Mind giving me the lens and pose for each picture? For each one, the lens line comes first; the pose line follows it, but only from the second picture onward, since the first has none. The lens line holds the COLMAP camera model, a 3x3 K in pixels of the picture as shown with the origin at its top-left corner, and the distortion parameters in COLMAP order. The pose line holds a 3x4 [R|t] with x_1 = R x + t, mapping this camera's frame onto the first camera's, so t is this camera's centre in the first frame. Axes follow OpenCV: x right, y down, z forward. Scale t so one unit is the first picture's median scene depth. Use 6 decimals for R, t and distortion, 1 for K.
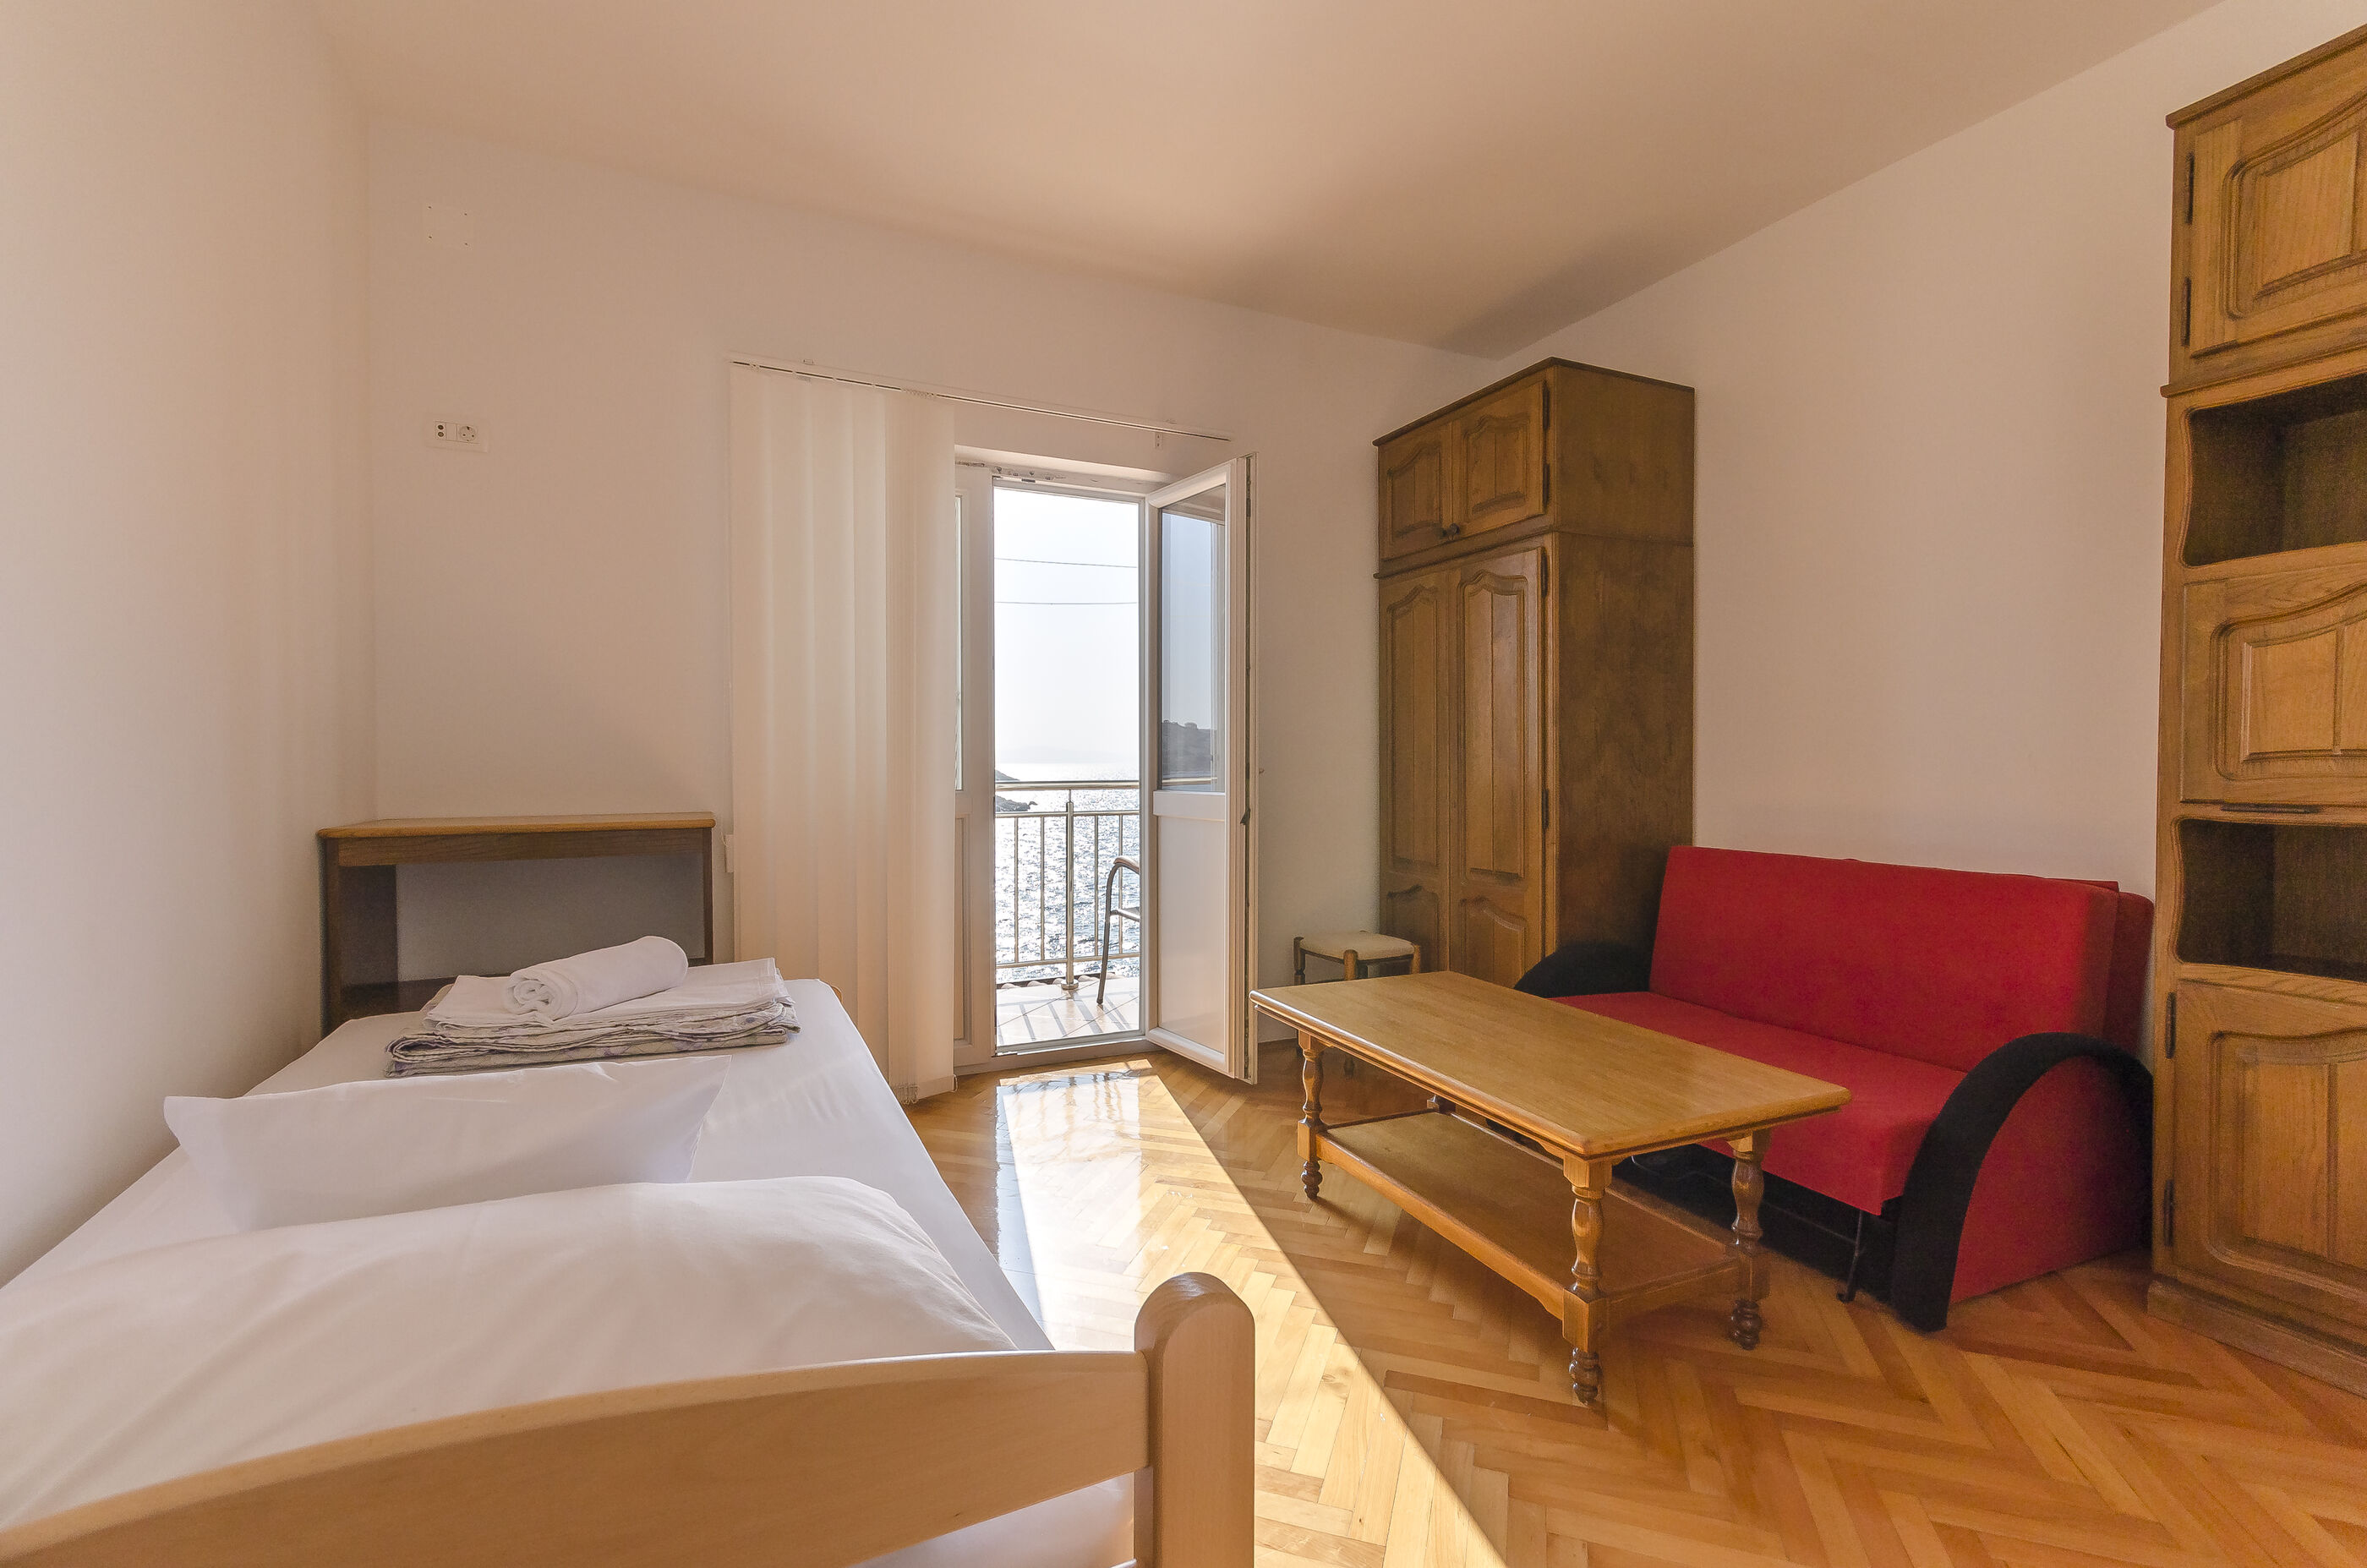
lens RADIAL K [[1023.5, 0, 1195.3], [0, 1023.5, 783.1], [0, 0, 1]] dist [0.001584, -0.002230]
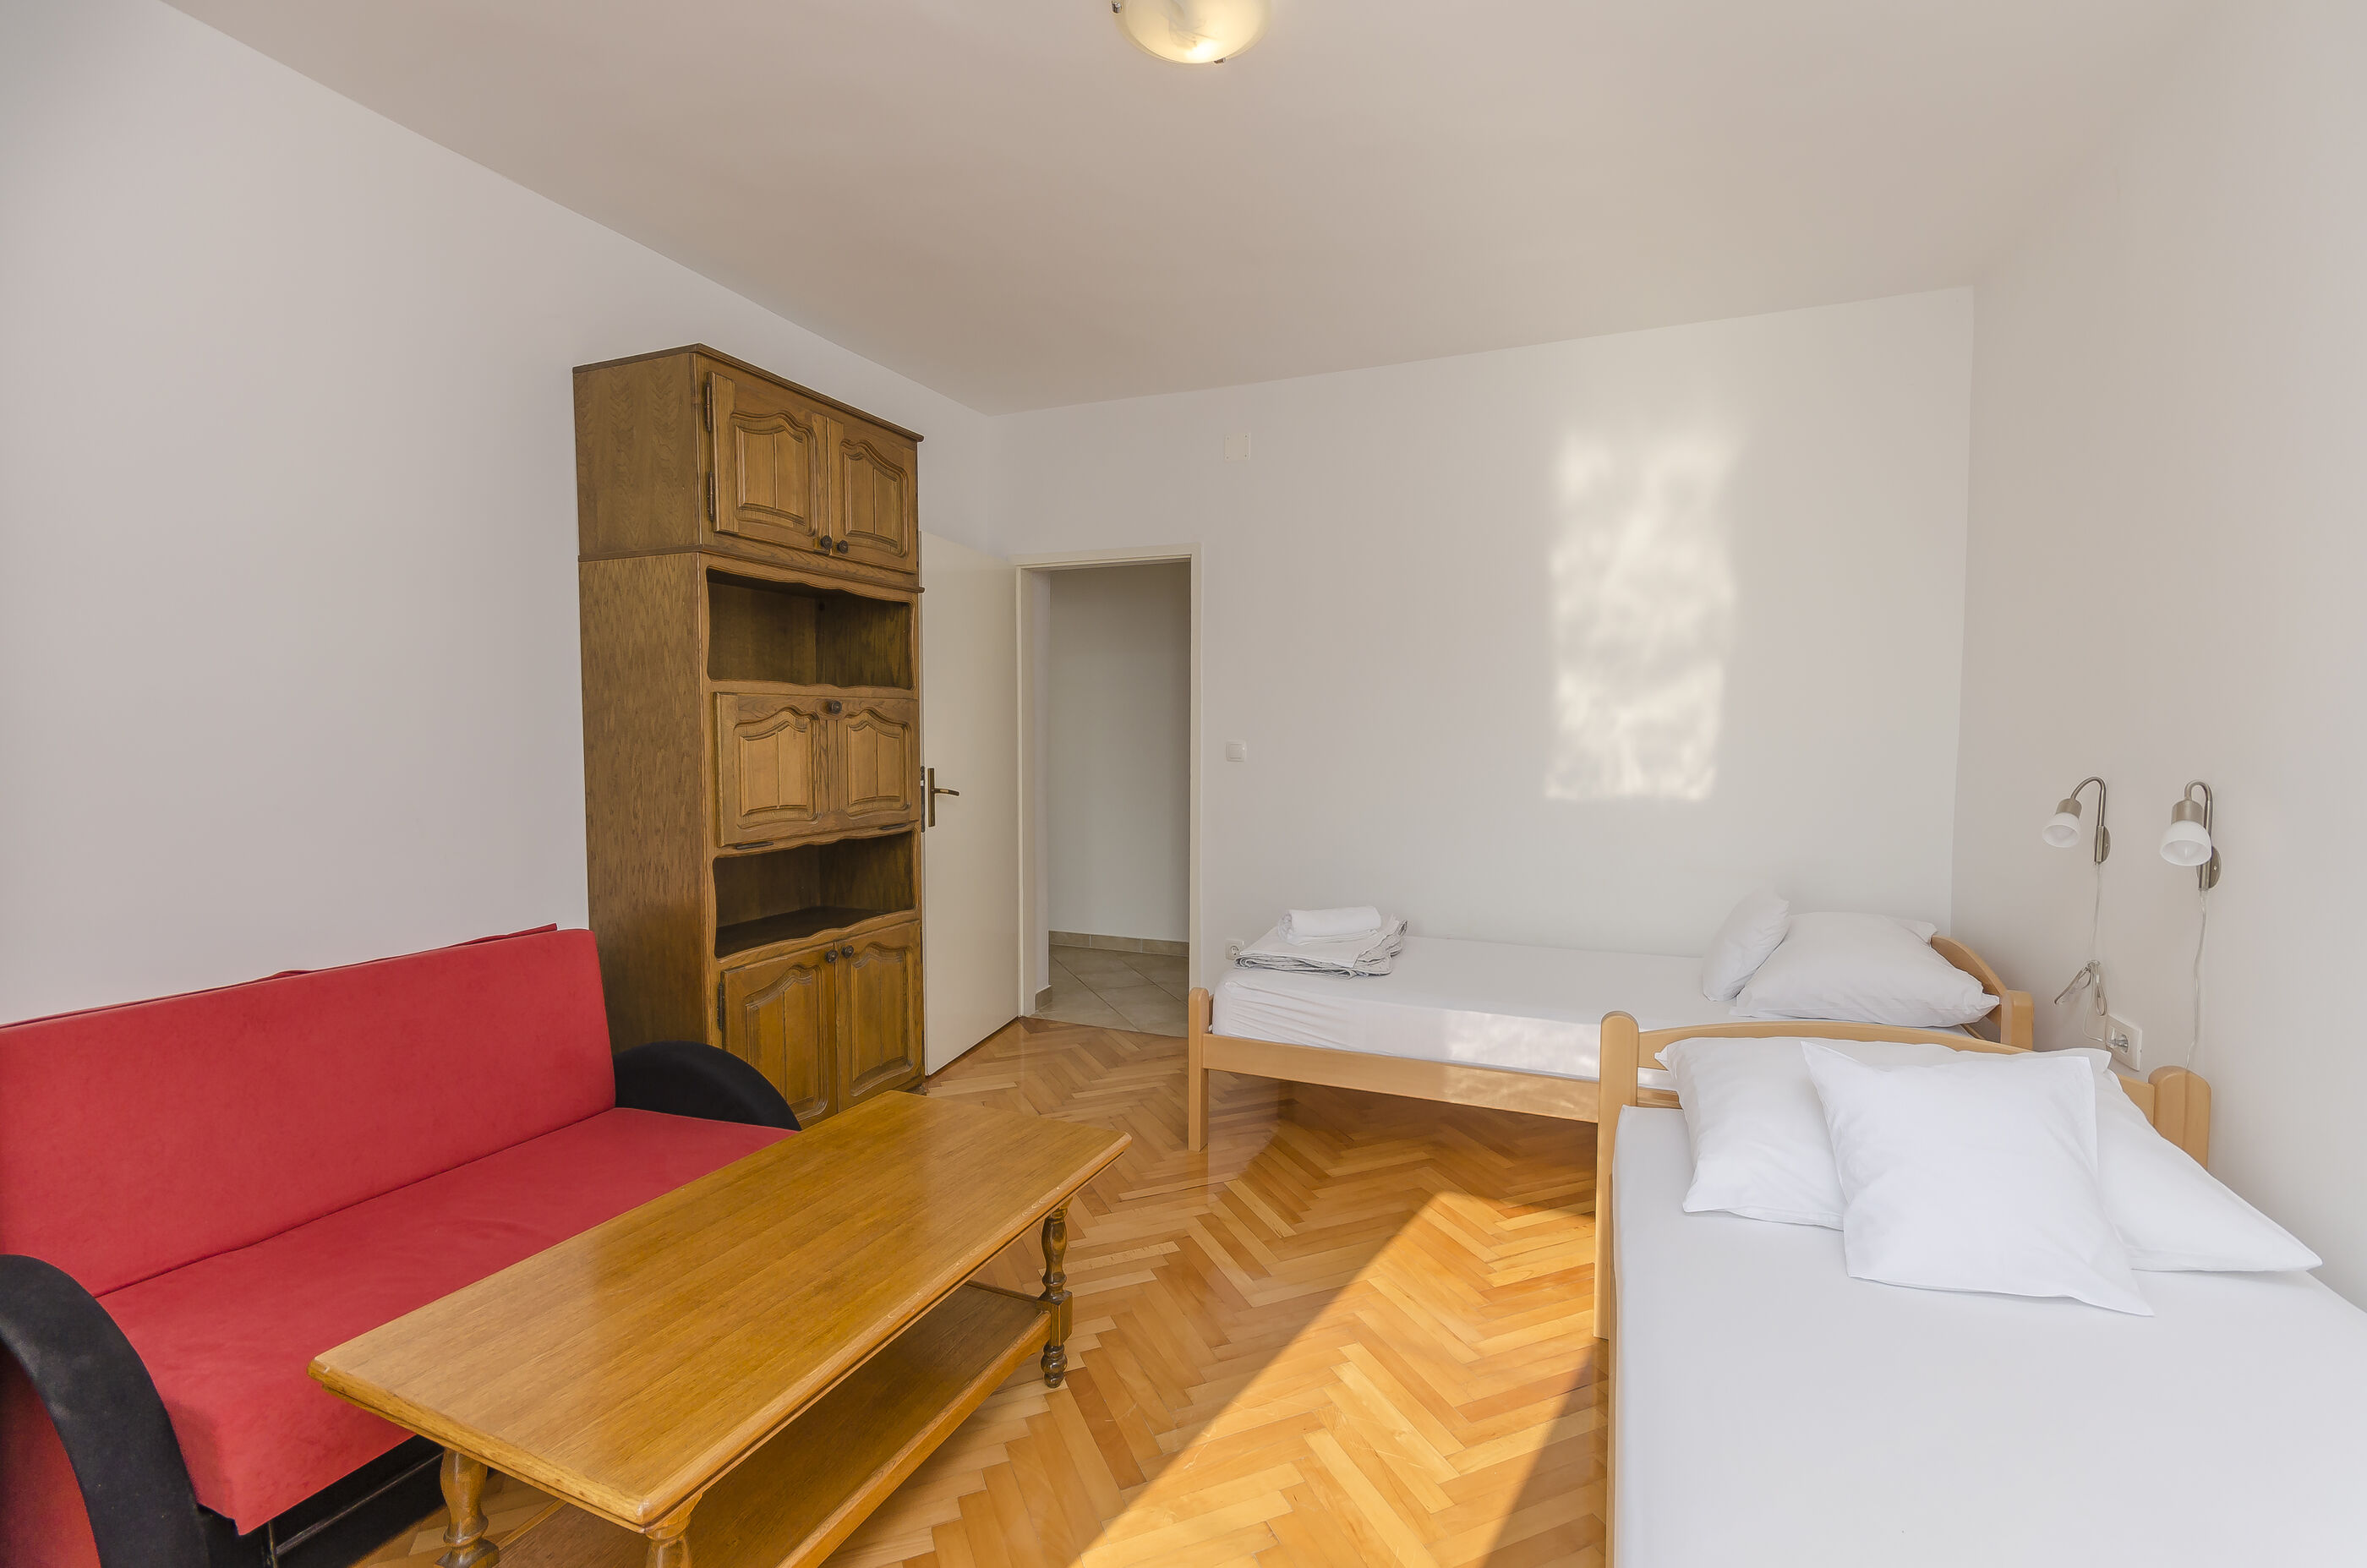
lens RADIAL K [[1023.5, 0, 1195.3], [0, 1023.5, 783.1], [0, 0, 1]] dist [0.001584, -0.002230]
pose [[-0.672090, -0.041080, 0.739329, -0.530684], [0.007157, 0.998053, 0.061961, -0.154832], [-0.740435, 0.046934, -0.670487, 1.491427]]
